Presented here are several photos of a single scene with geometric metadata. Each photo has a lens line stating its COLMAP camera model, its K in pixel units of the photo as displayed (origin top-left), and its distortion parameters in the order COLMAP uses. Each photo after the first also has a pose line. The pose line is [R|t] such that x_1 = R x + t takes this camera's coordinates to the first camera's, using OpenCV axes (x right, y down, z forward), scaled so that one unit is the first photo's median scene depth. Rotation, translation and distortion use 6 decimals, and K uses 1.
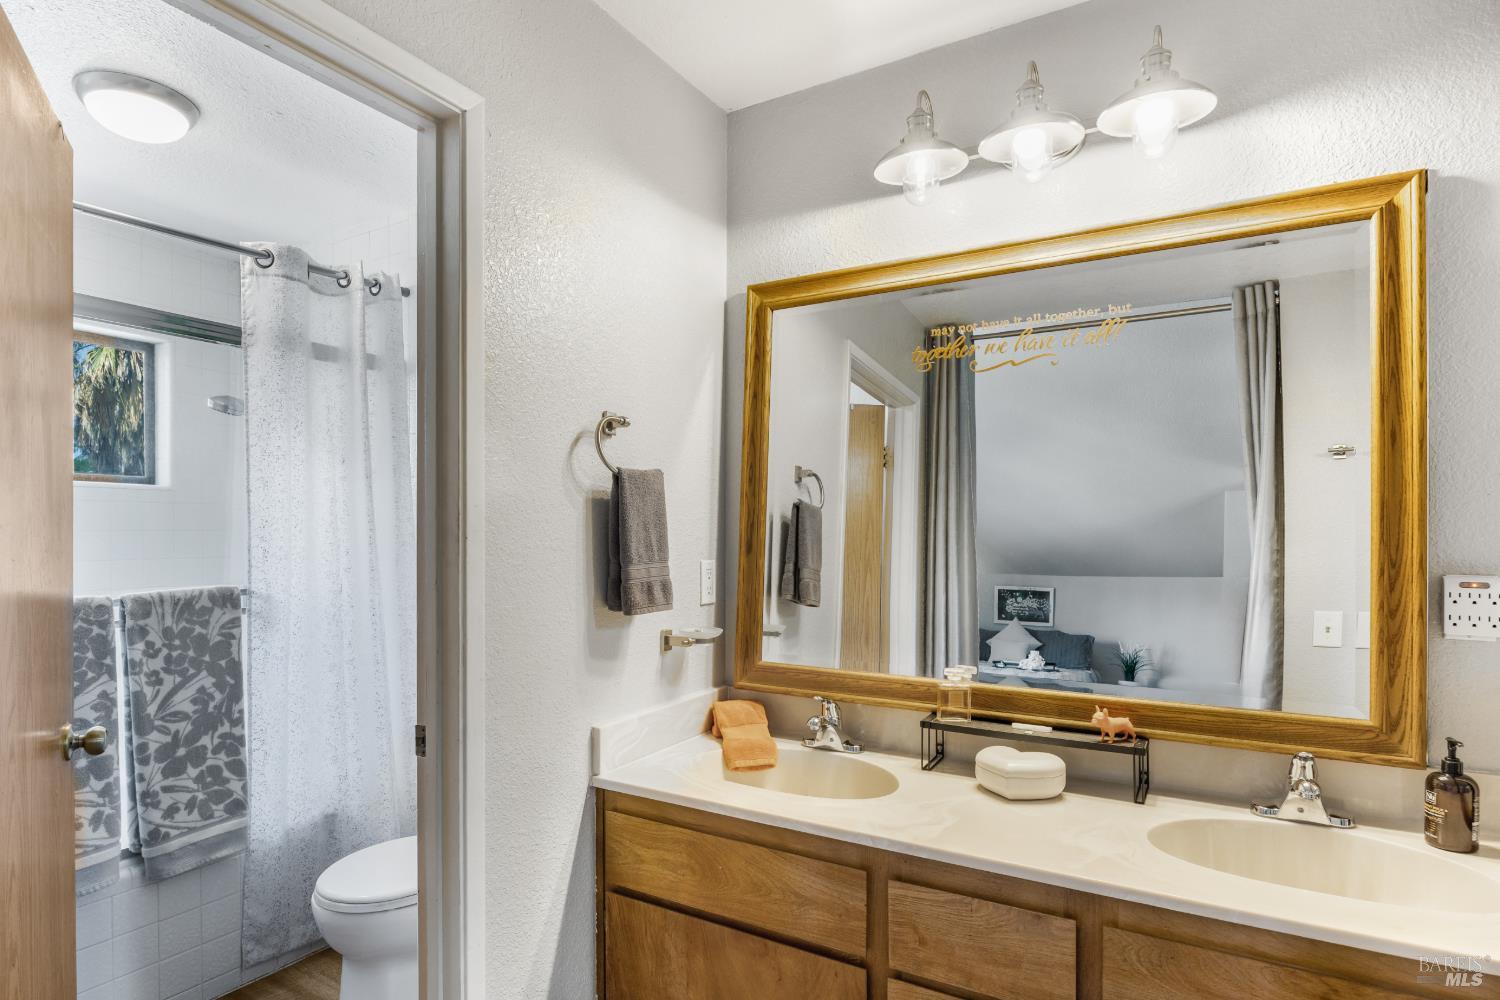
lens RADIAL K [[904.6, 0, 747.0], [0, 904.6, 538.6], [0, 0, 1]] dist [-0.001236, -0.000254]
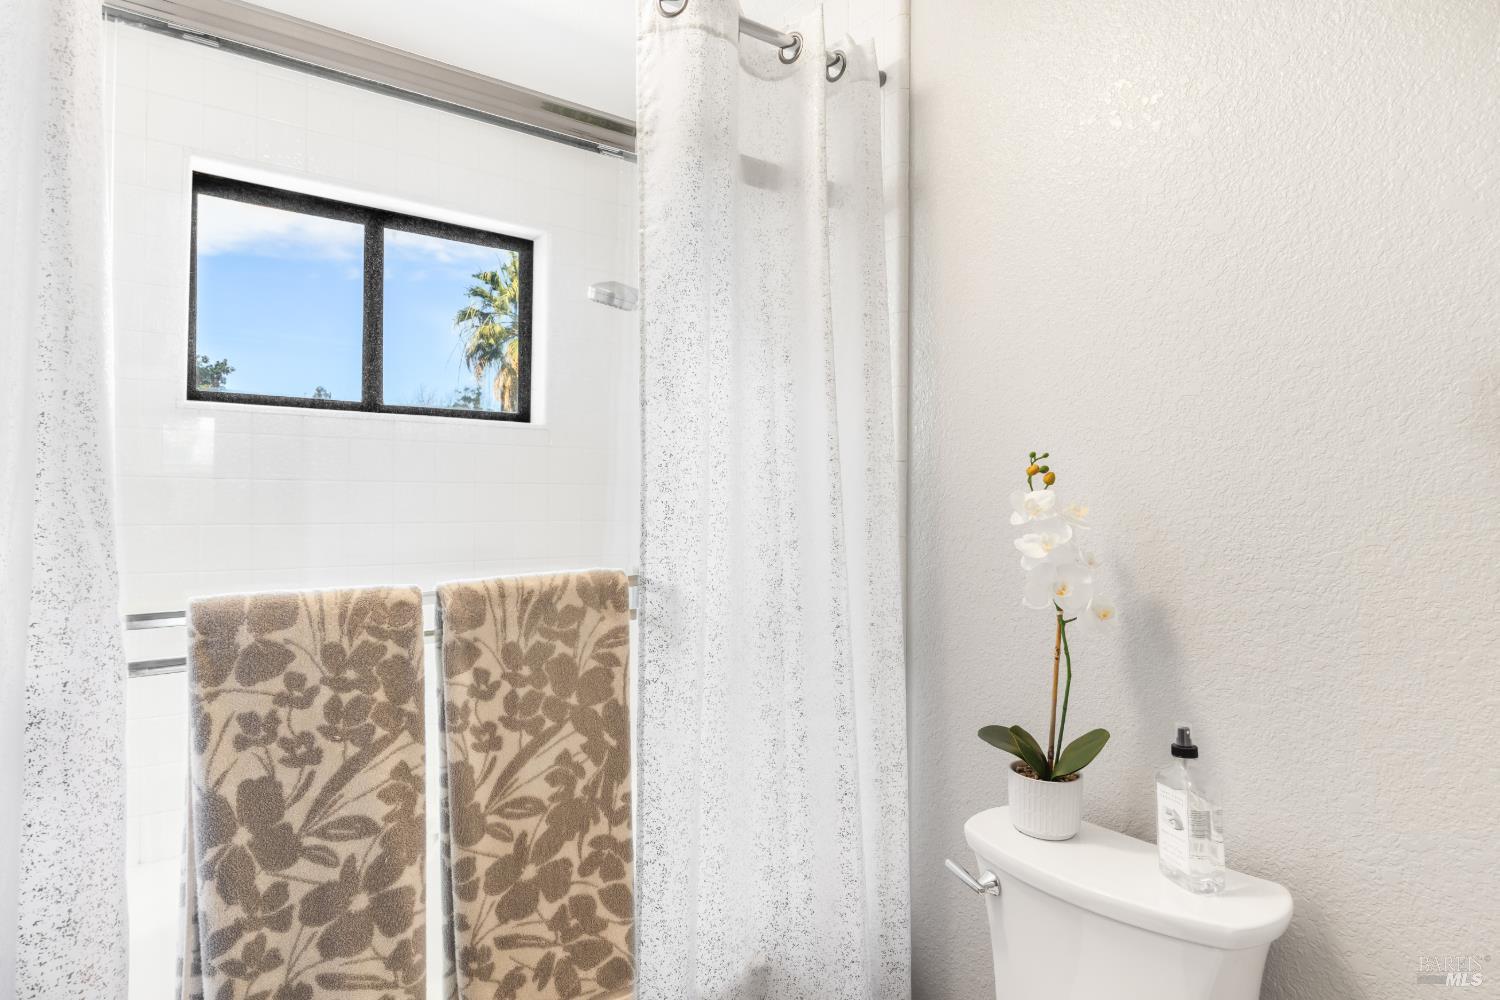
lens RADIAL K [[840.8, 0, 754.0], [0, 840.8, 523.9], [0, 0, 1]] dist [-0.002562, -0.000131]
pose [[0.936609, 0.024331, -0.349530, -0.272734], [-0.016818, 0.999558, 0.024514, 0.008631], [0.349972, -0.017081, 0.936604, 0.481131]]
